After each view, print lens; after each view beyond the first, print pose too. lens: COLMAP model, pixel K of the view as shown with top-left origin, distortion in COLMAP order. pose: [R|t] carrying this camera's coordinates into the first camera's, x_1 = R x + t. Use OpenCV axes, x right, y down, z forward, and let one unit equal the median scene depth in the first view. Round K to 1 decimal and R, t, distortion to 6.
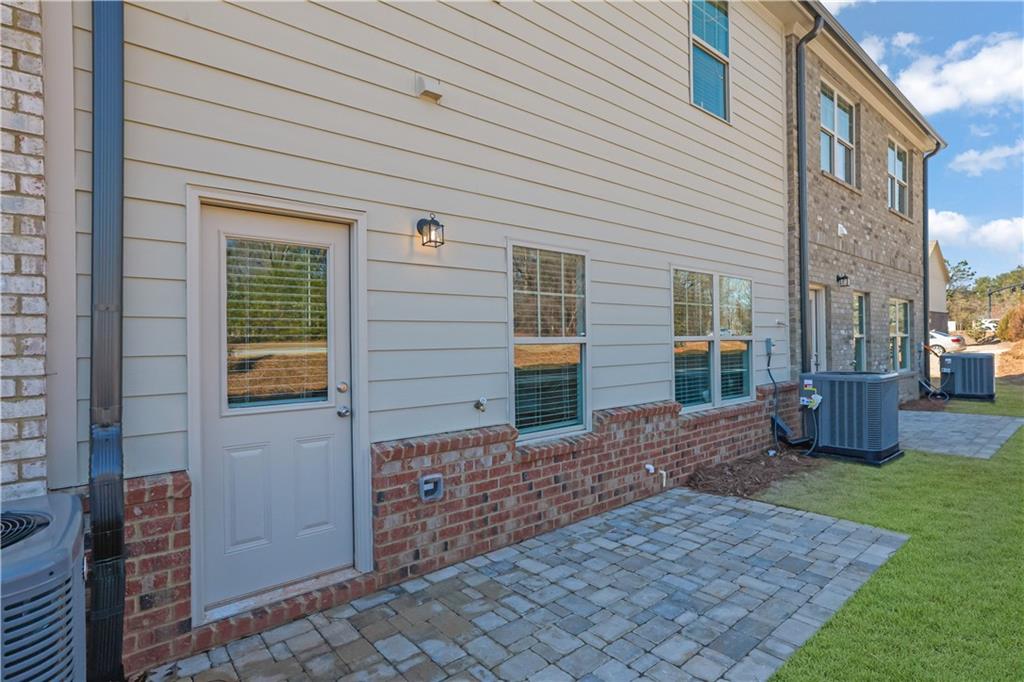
lens RADIAL K [[464.4, 0, 526.5], [0, 464.4, 329.6], [0, 0, 1]] dist [-0.036104, 0.019715]
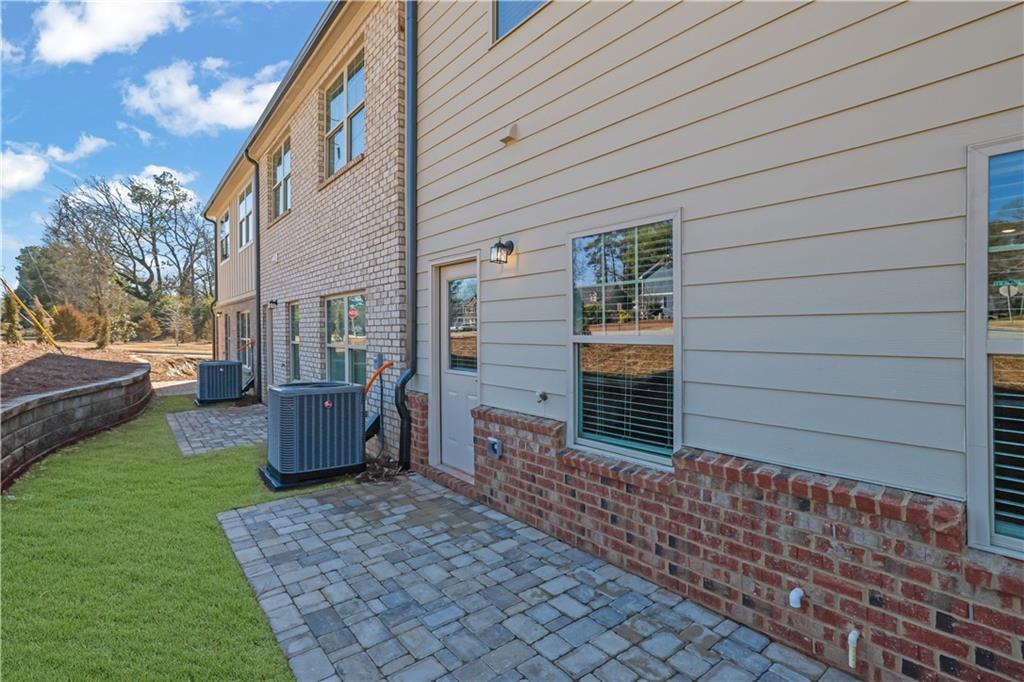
lens RADIAL K [[437.5, 0, 508.8], [0, 437.5, 335.0], [0, 0, 1]] dist [-0.039266, 0.011230]
pose [[0.061433, 0.028503, -0.997704, 0.922564], [0.031961, 0.999023, 0.030509, -0.017129], [0.997599, -0.033762, 0.060462, 0.864267]]
